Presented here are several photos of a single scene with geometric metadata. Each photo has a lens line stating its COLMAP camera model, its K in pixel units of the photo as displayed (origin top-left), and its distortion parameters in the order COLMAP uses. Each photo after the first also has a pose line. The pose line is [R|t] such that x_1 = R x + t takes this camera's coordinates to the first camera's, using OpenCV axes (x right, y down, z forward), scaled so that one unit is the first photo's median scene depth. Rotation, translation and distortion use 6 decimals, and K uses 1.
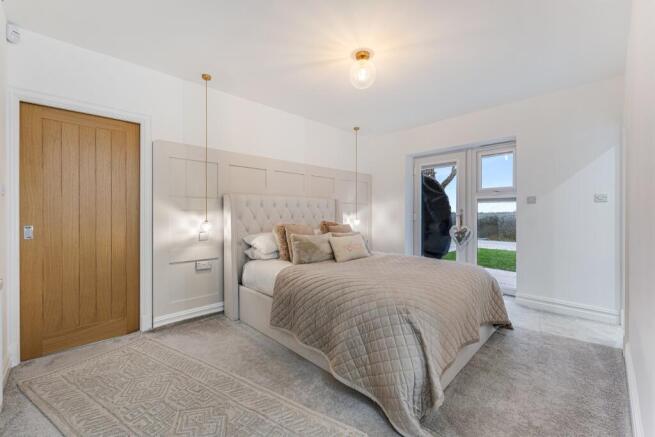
lens RADIAL K [[264.9, 0, 329.1], [0, 264.9, 214.9], [0, 0, 1]] dist [-0.000298, -0.000484]
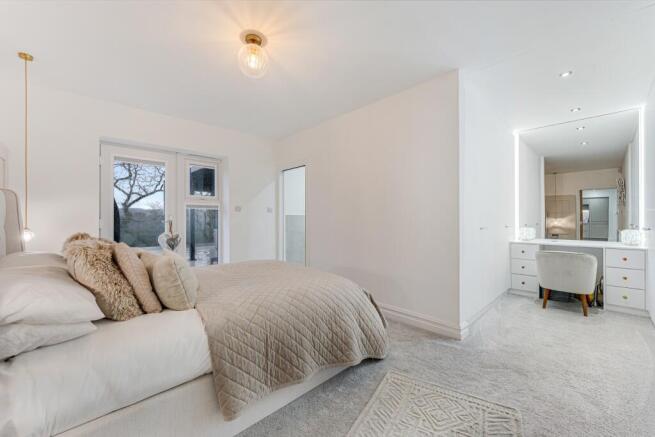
lens RADIAL K [[260.3, 0, 327.5], [0, 260.3, 218.5], [0, 0, 1]] dist [0.001145, 0.000072]
pose [[0.028916, 0.003781, 0.999575, -0.589875], [0.006708, 0.999970, -0.003977, -0.000692], [-0.999559, 0.006820, 0.028890, 0.590573]]
